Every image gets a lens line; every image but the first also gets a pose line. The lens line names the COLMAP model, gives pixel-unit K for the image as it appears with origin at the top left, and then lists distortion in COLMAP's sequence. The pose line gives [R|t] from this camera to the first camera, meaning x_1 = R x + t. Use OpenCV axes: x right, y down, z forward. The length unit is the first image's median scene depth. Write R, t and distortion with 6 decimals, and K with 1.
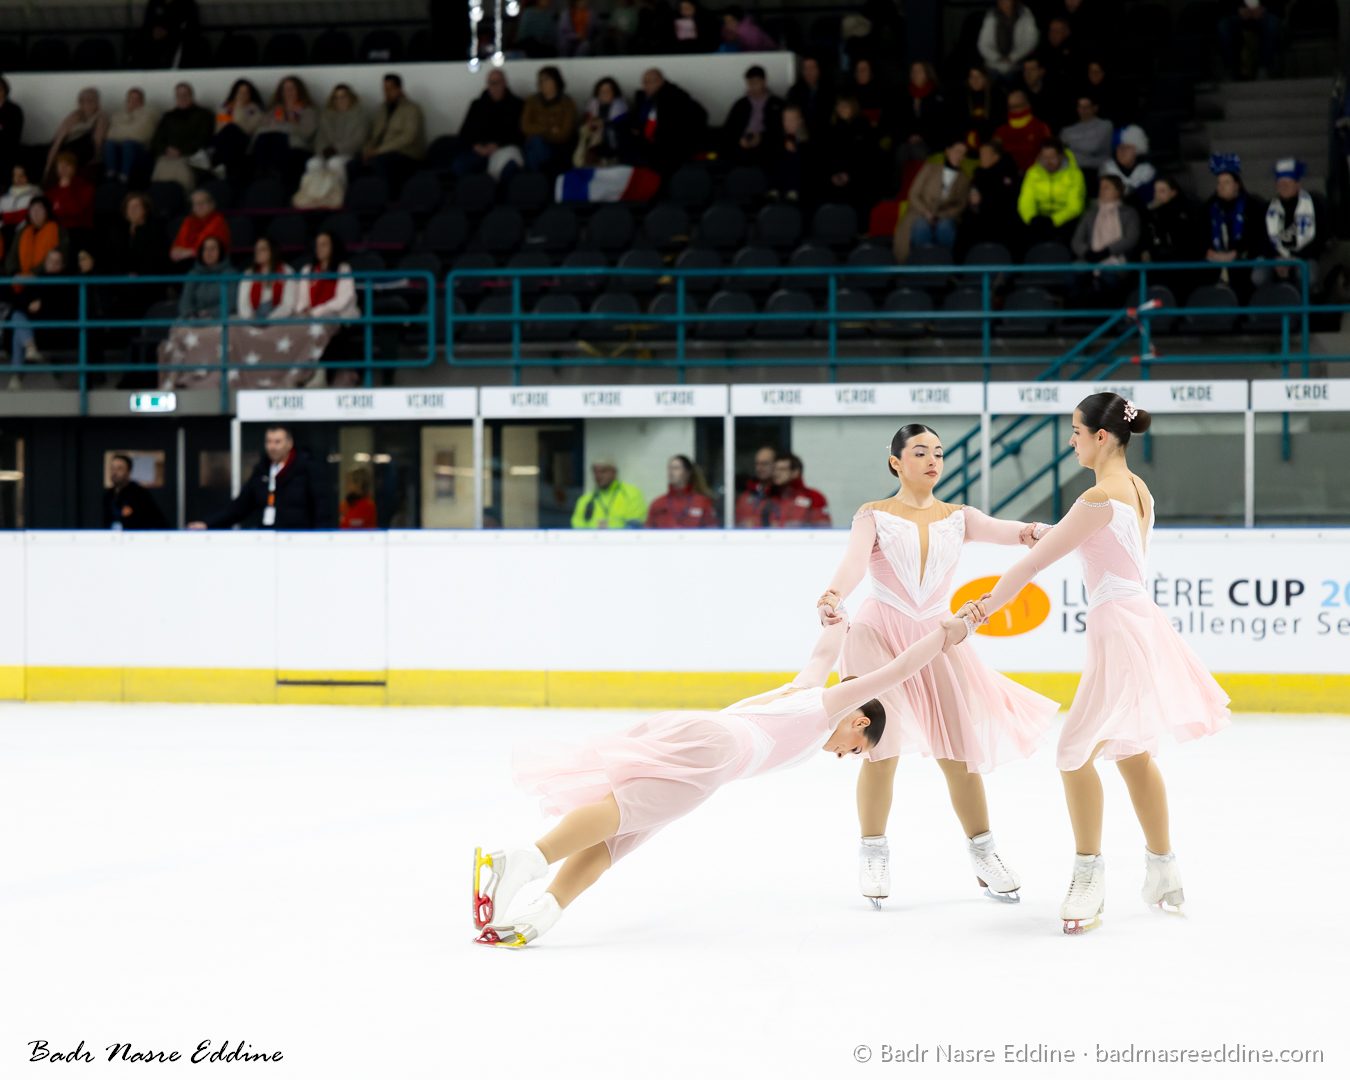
lens RADIAL K [[4735.5, 0, 679.1], [0, 4735.5, 537.6], [0, 0, 1]] dist [0.038901, 0.000000]
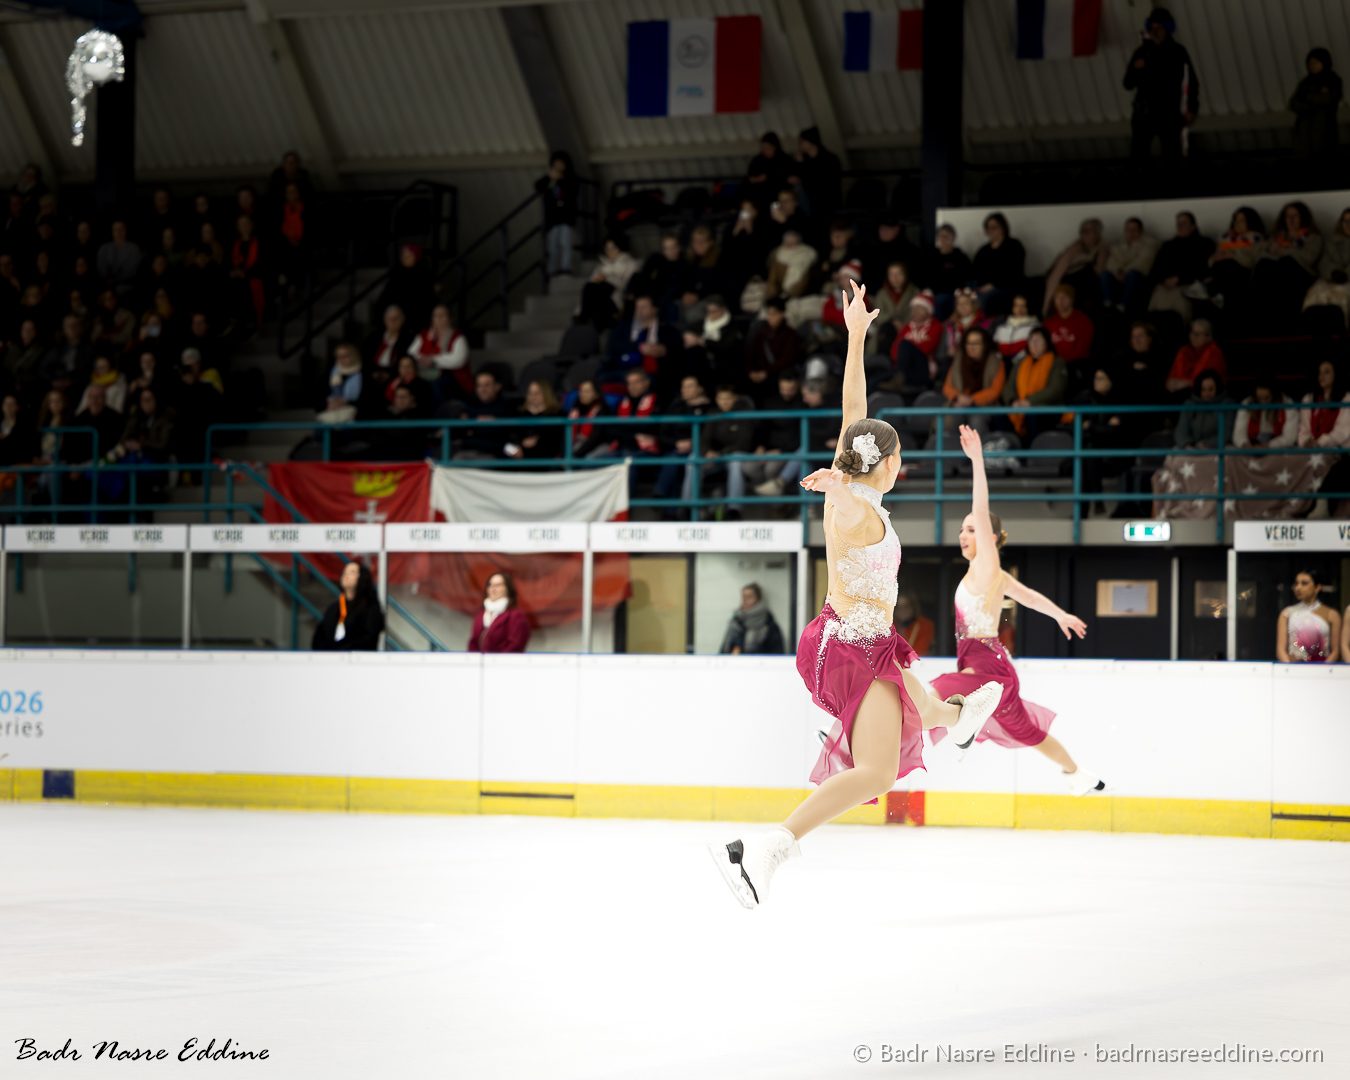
lens RADIAL K [[4702.6, 0, 667.5], [0, 4702.6, 541.4], [0, 0, 1]] dist [-0.018198, 0.000000]
pose [[0.981392, 0.007626, -0.191865, 0.170234], [-0.012733, 0.999596, -0.025398, -0.000261], [0.191594, 0.027368, 0.981093, -0.049752]]
